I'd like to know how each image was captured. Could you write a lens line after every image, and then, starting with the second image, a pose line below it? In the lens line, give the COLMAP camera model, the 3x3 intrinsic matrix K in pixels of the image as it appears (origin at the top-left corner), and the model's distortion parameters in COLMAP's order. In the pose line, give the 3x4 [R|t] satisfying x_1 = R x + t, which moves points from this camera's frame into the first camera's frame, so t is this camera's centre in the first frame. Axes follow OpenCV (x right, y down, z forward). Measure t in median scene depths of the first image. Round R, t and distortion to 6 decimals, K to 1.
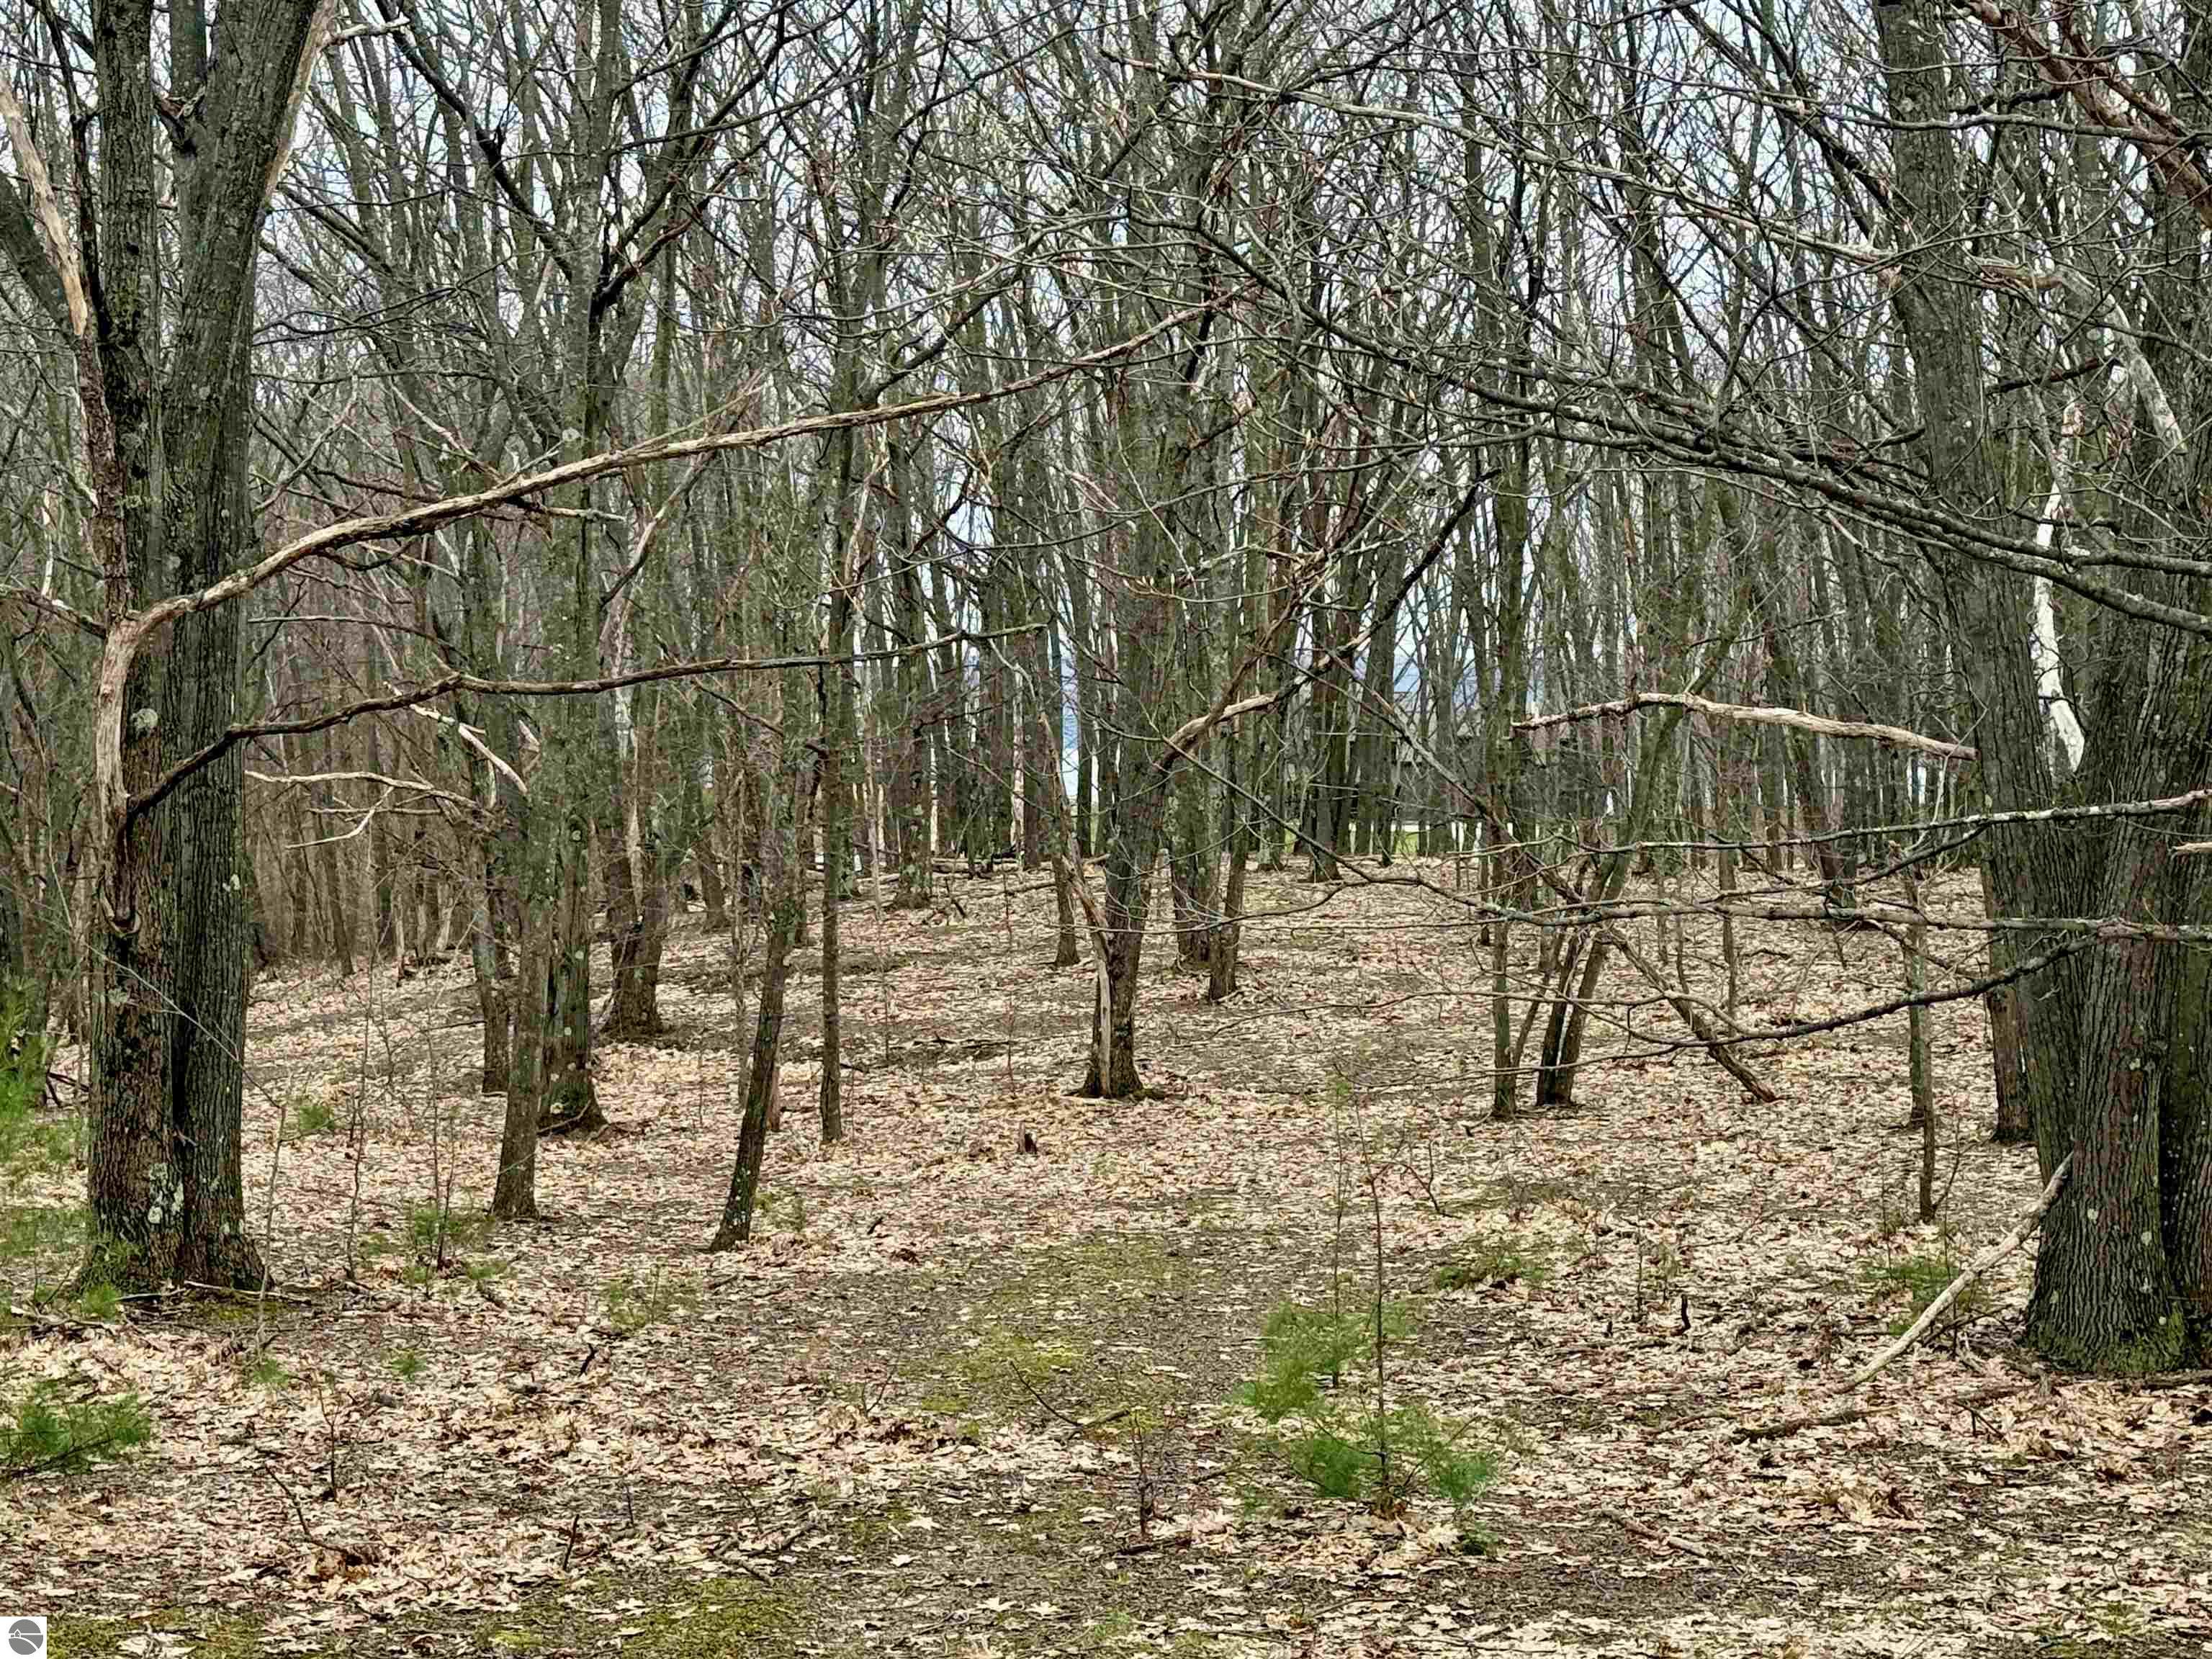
lens RADIAL K [[4115.9, 0, 1094.5], [0, 4115.9, 831.9], [0, 0, 1]] dist [0.195094, 0.000000]
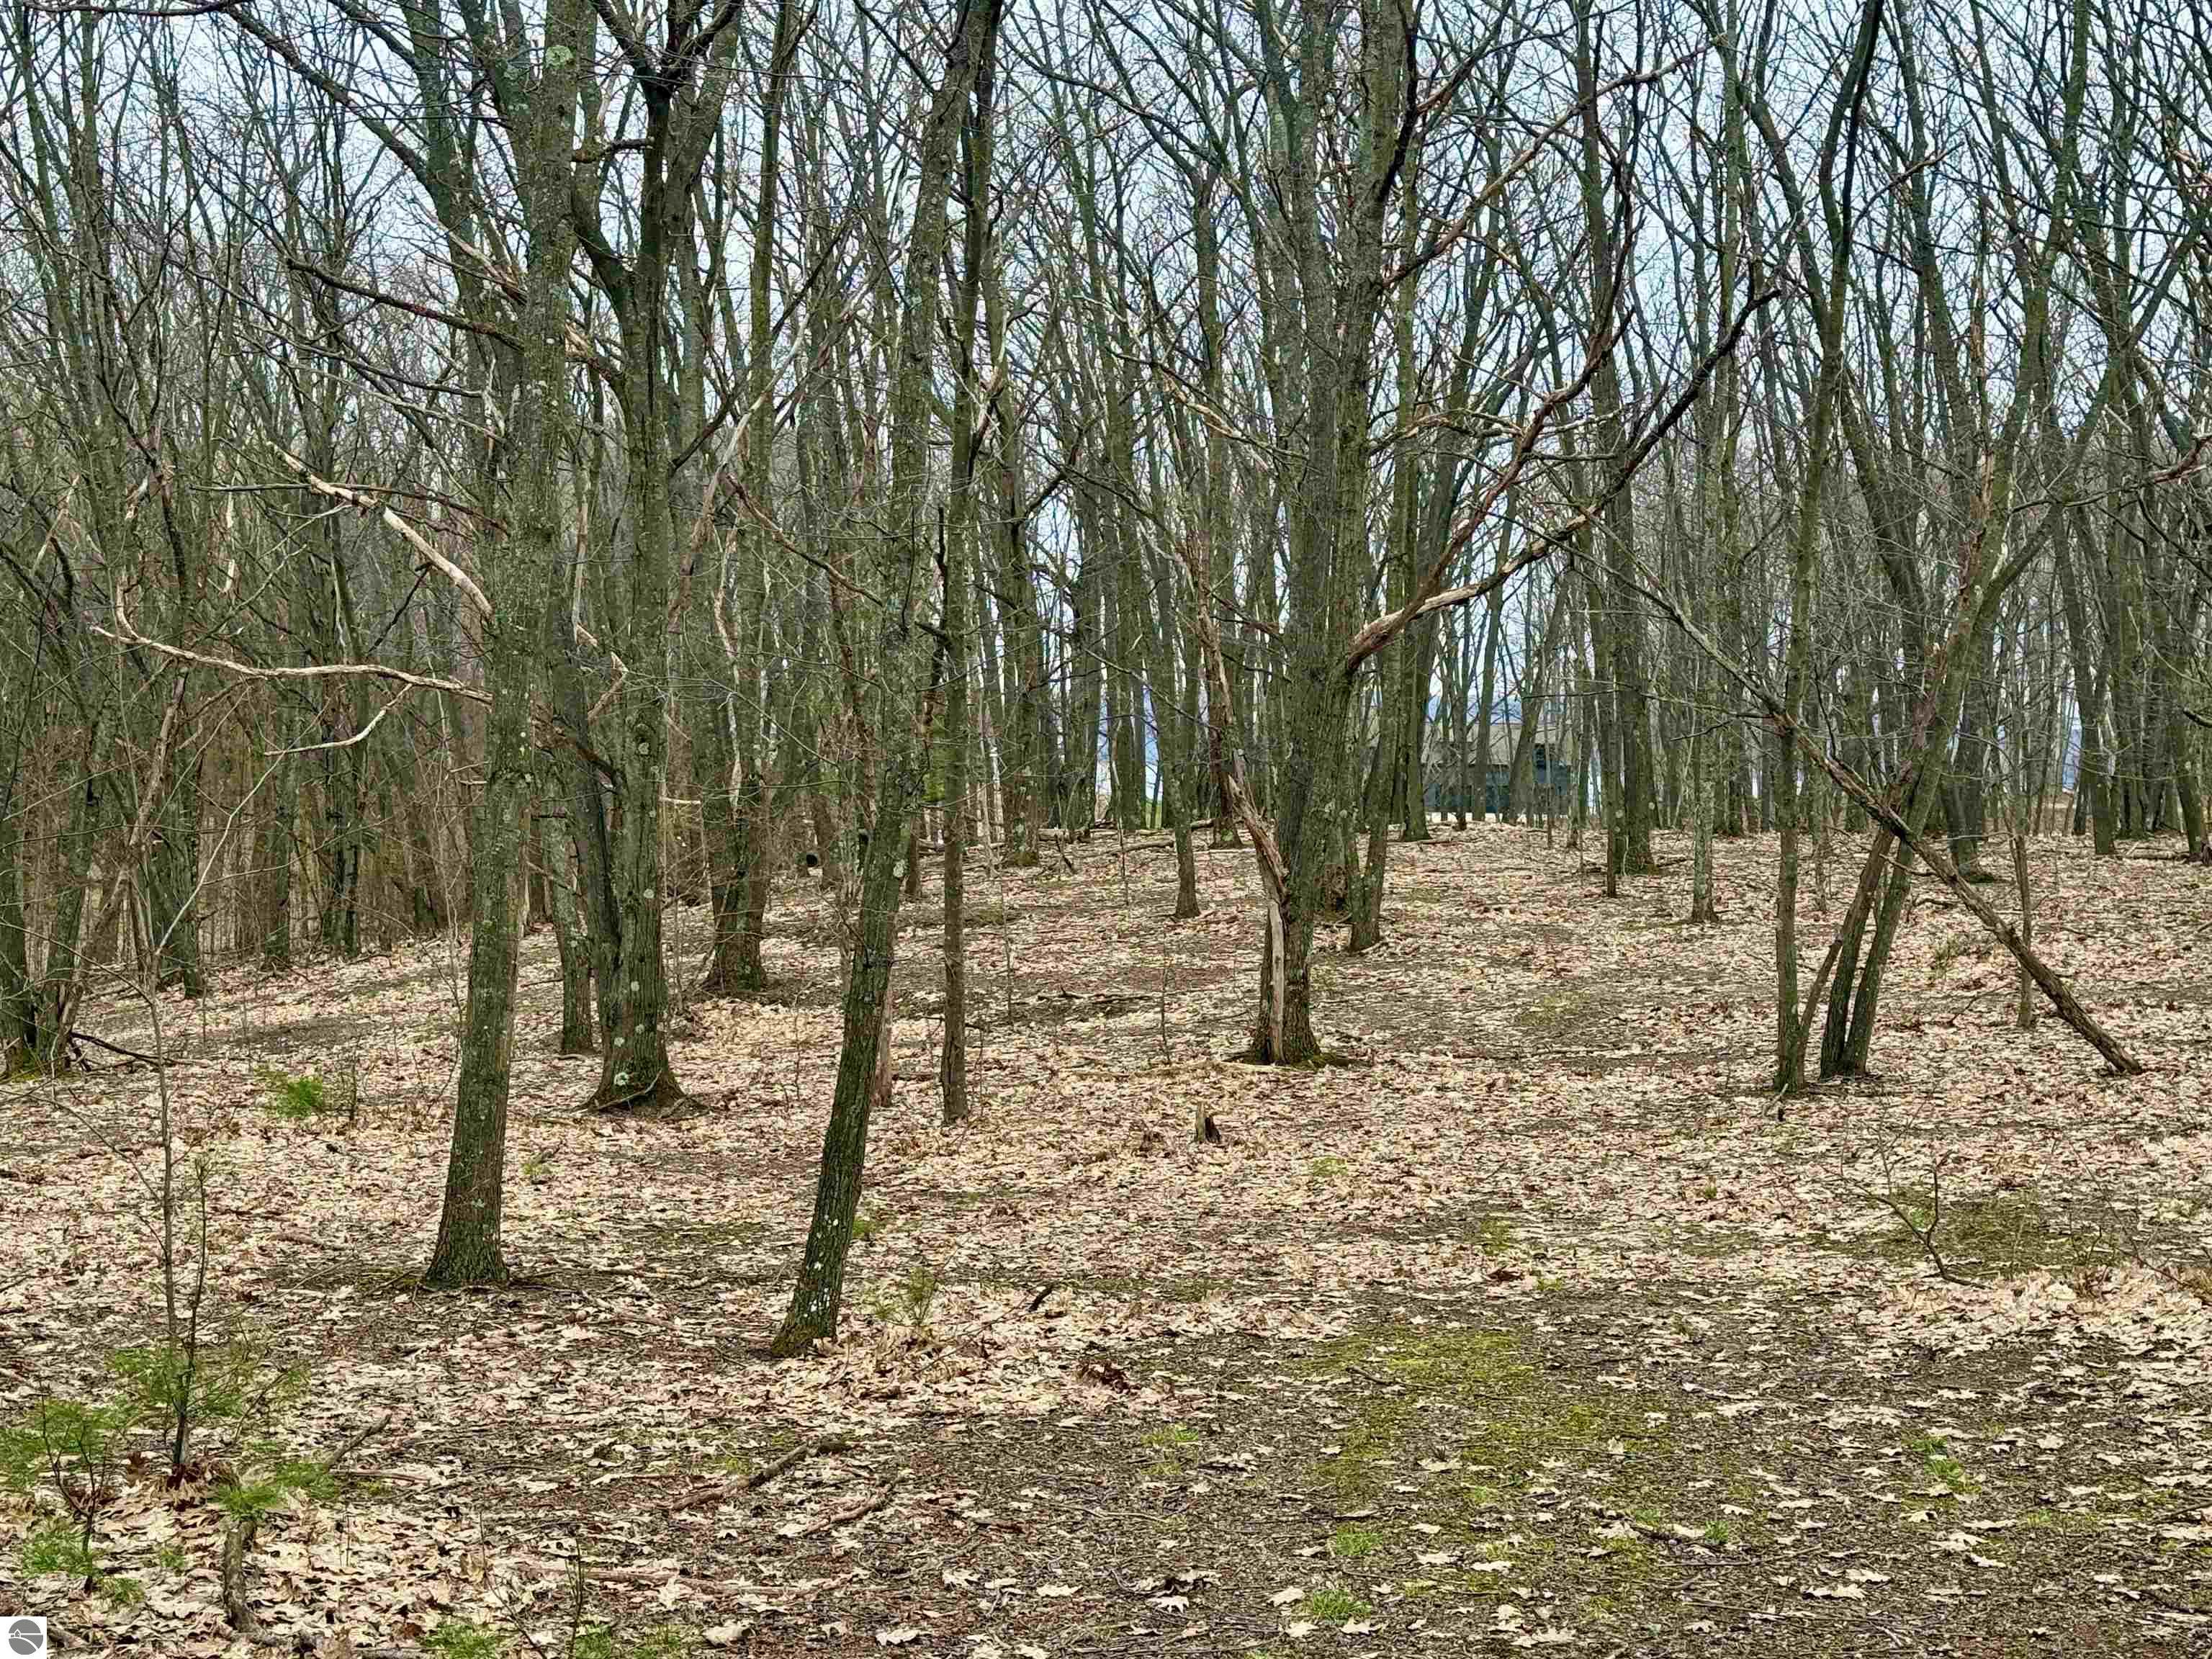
lens RADIAL K [[3204.3, 0, 1119.3], [0, 3204.3, 828.6], [0, 0, 1]] dist [0.174761, 0.000000]
pose [[0.999979, -0.001865, -0.006160, -0.025721], [0.001862, 0.999998, -0.000566, 0.016761], [0.006161, 0.000554, 0.999981, 0.345089]]
